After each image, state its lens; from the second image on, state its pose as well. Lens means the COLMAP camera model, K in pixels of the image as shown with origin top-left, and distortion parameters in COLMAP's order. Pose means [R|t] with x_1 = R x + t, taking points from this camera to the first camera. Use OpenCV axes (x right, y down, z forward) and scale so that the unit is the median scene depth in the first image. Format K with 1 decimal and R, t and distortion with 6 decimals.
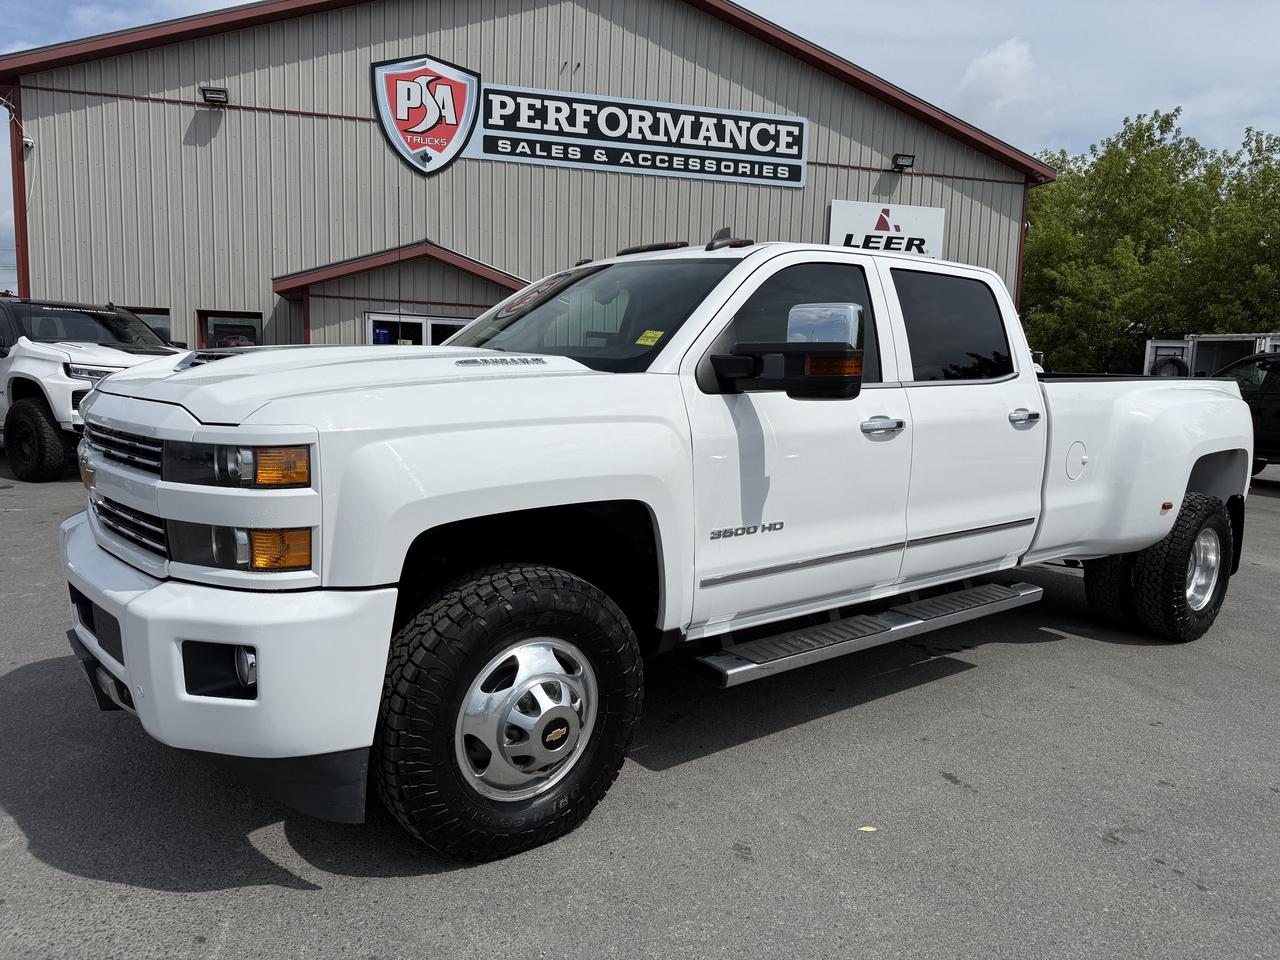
lens RADIAL K [[900.7, 0, 647.5], [0, 900.7, 489.1], [0, 0, 1]] dist [0.020685, -0.022897]
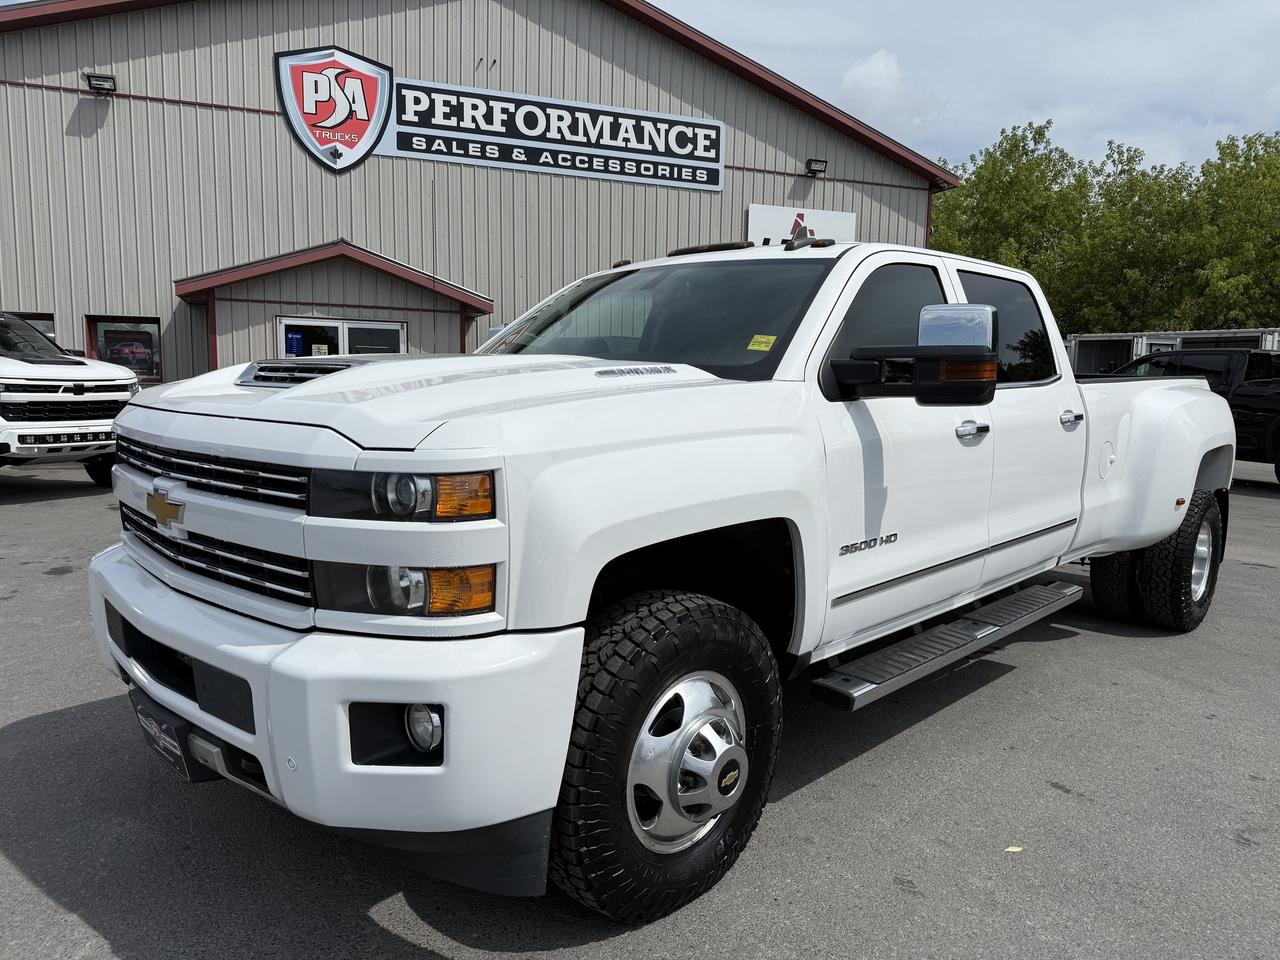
lens RADIAL K [[900.7, 0, 649.1], [0, 900.7, 489.7], [0, 0, 1]] dist [0.020685, -0.022897]
pose [[0.992021, -0.027968, 0.122927, -0.149417], [0.028228, 0.999601, -0.000375, -0.011325], [-0.122868, 0.003842, 0.992416, 0.051680]]
